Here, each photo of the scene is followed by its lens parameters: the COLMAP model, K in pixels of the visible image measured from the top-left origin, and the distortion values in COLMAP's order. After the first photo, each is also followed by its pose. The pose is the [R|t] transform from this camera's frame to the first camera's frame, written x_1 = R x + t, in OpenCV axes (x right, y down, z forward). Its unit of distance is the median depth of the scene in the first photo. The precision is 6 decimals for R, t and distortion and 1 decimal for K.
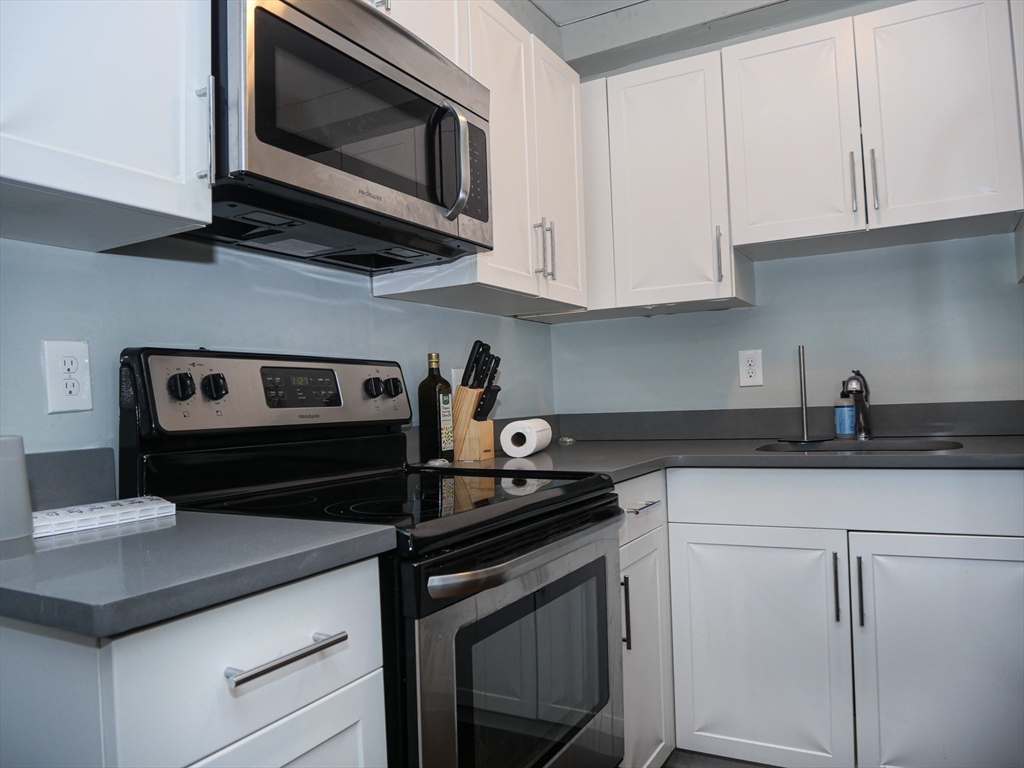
lens RADIAL K [[752.6, 0, 510.4], [0, 752.6, 381.0], [0, 0, 1]] dist [-0.076970, 0.033583]
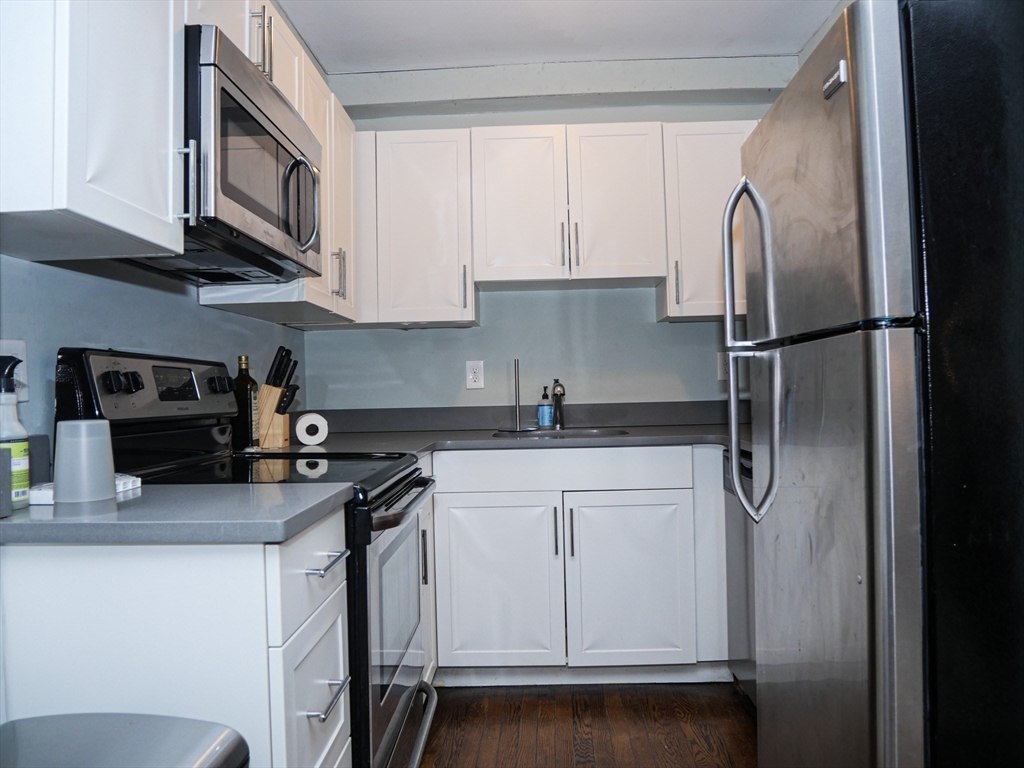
lens RADIAL K [[752.6, 0, 510.4], [0, 752.6, 381.0], [0, 0, 1]] dist [-0.076970, 0.033583]
pose [[0.885074, 0.022803, 0.464892, -0.271911], [-0.023144, 0.999720, -0.004973, -0.001892], [-0.464875, -0.006358, 0.885354, -0.207453]]
